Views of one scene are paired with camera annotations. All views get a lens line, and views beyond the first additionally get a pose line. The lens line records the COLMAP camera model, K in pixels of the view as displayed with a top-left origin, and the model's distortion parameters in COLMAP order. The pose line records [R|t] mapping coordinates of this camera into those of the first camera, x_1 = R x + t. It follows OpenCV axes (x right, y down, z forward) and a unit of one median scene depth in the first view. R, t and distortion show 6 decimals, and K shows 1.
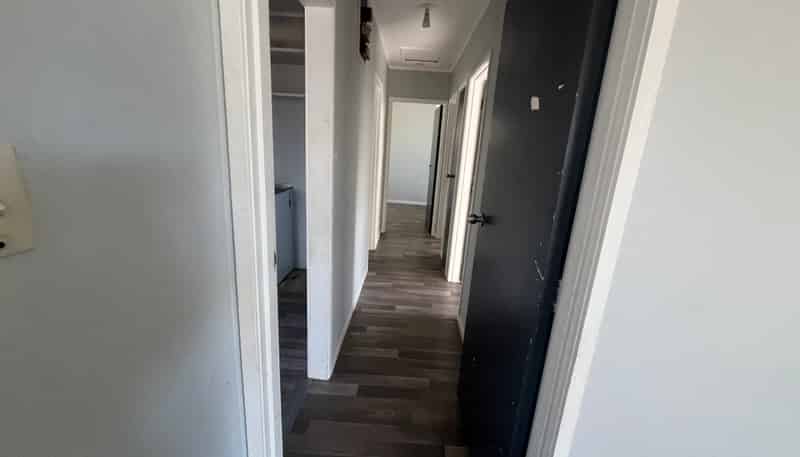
lens RADIAL K [[326.3, 0, 400.0], [0, 326.3, 228.5], [0, 0, 1]] dist [-0.014575, -0.000075]
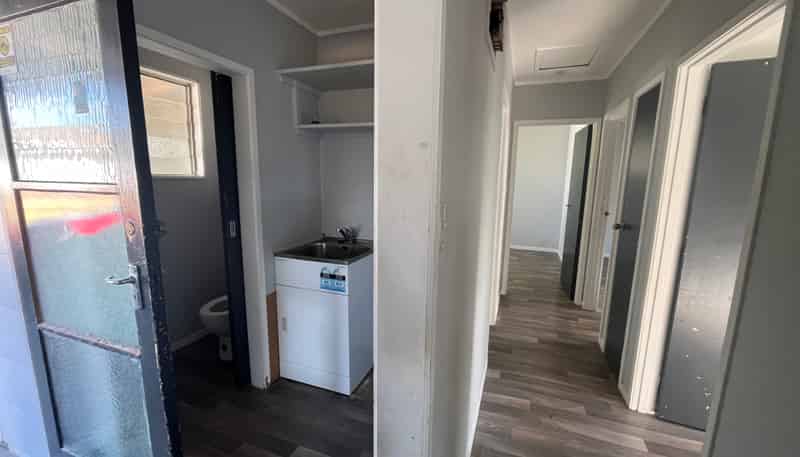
lens RADIAL K [[326.3, 0, 400.0], [0, 326.3, 228.5], [0, 0, 1]] dist [-0.014575, -0.000075]
pose [[0.947501, 0.006451, -0.319689, -0.048352], [-0.040091, 0.994304, -0.098757, -0.068941], [0.317231, 0.106389, 0.942362, 0.239260]]
